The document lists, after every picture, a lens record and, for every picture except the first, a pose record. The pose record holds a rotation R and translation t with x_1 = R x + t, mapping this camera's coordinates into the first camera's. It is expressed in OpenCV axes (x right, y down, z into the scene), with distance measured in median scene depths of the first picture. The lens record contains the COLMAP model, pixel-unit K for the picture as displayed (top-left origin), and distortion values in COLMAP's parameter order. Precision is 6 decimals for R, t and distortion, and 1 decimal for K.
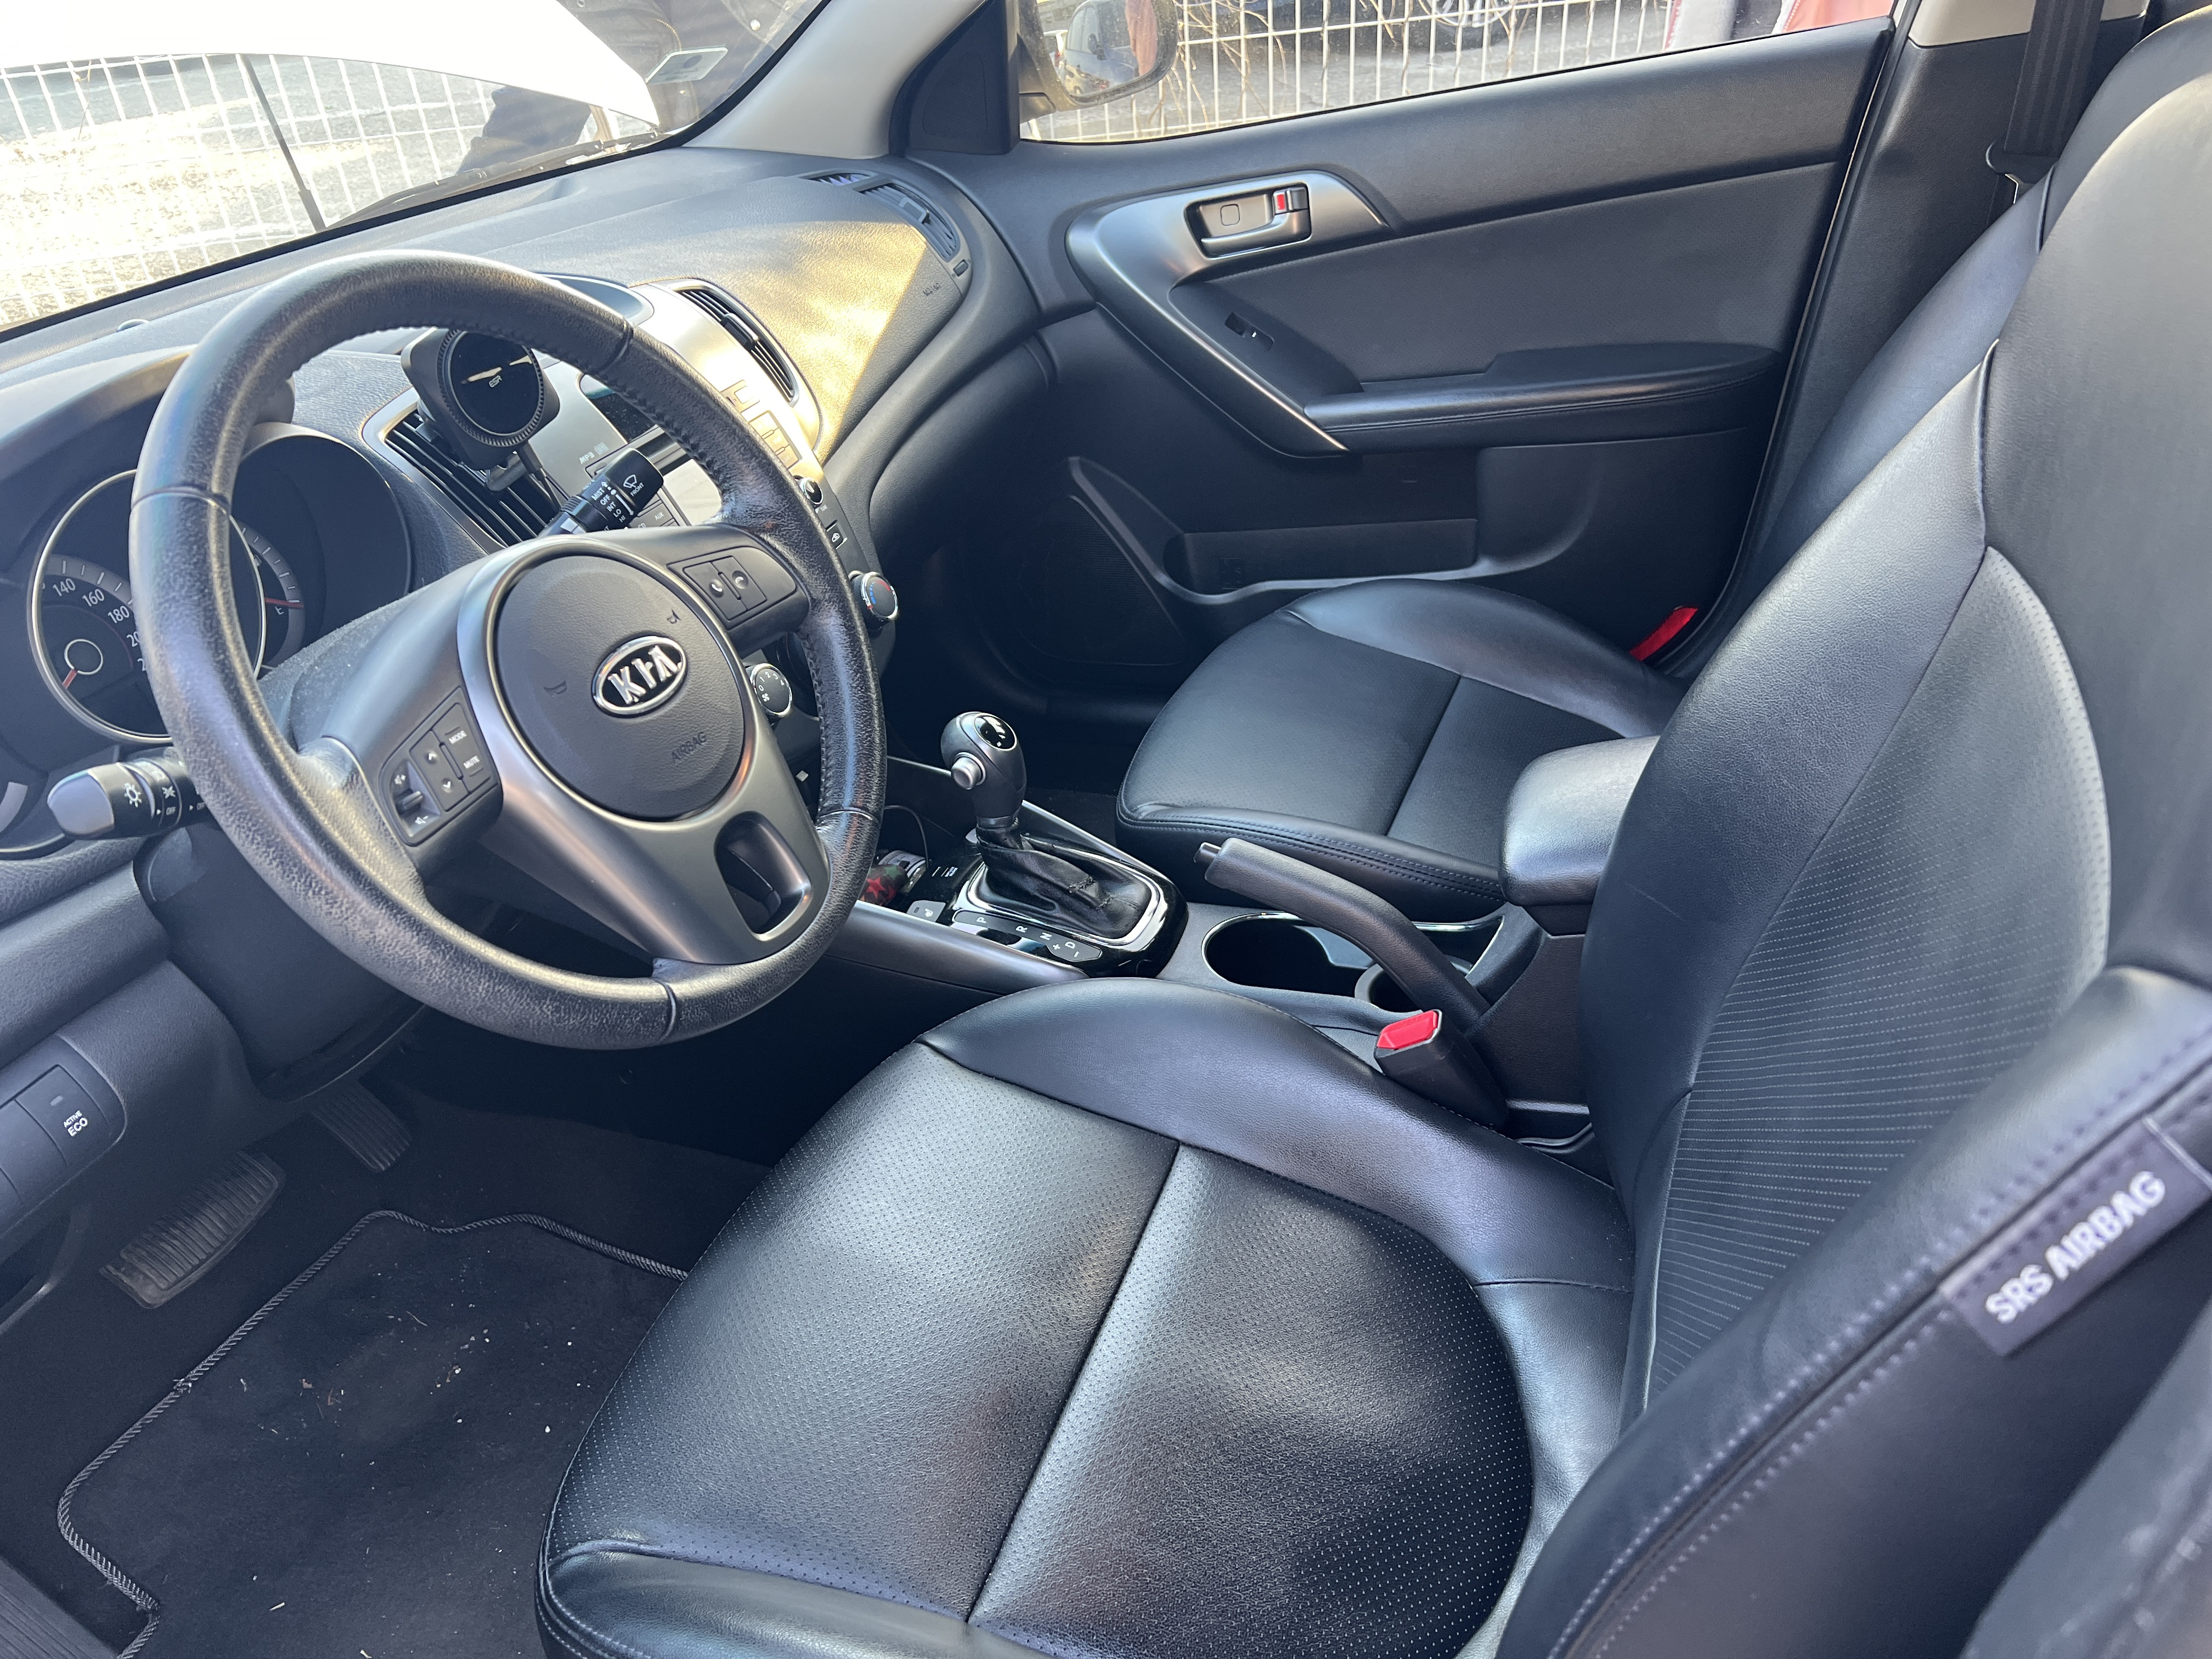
lens RADIAL K [[1693.5, 0, 1106.0], [0, 1693.5, 829.5], [0, 0, 1]] dist [0.046287, -0.060921]
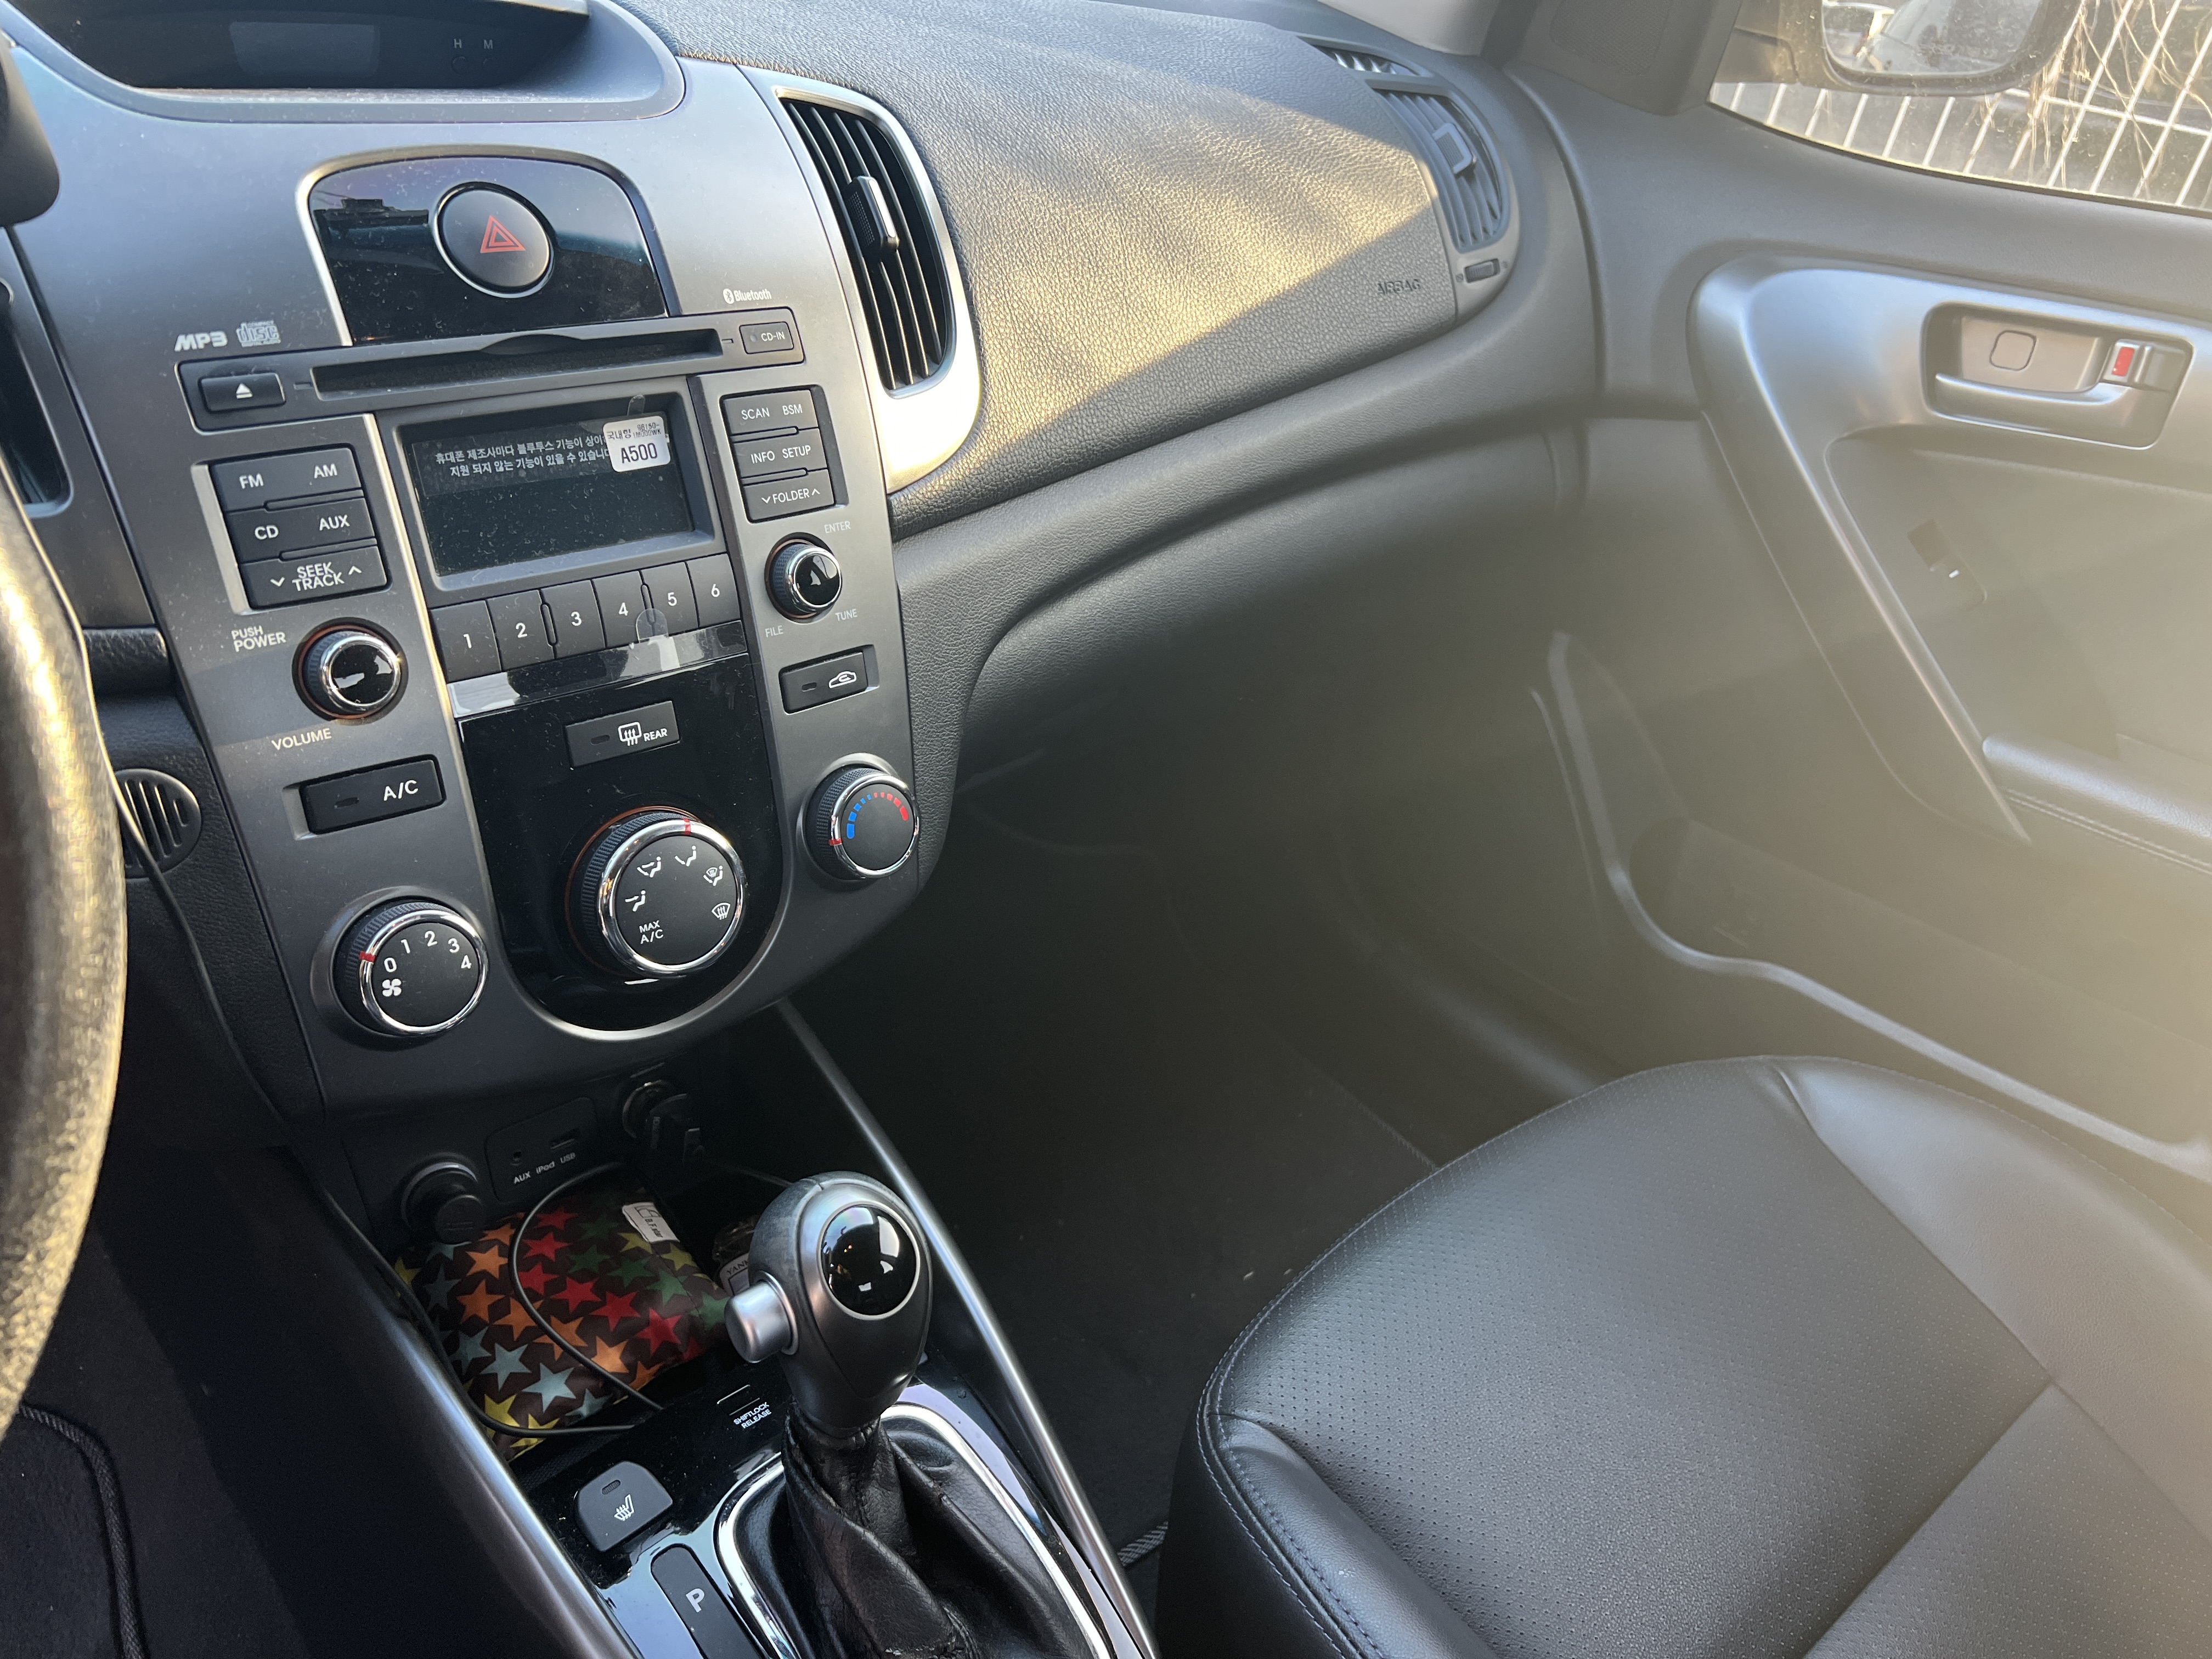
lens RADIAL K [[1693.5, 0, 1106.0], [0, 1693.5, 829.5], [0, 0, 1]] dist [0.046287, -0.060921]
pose [[0.861092, 0.426171, -0.277305, 0.040911], [-0.420716, 0.903472, 0.082071, -0.151159], [0.285514, 0.045996, 0.957270, 0.417284]]
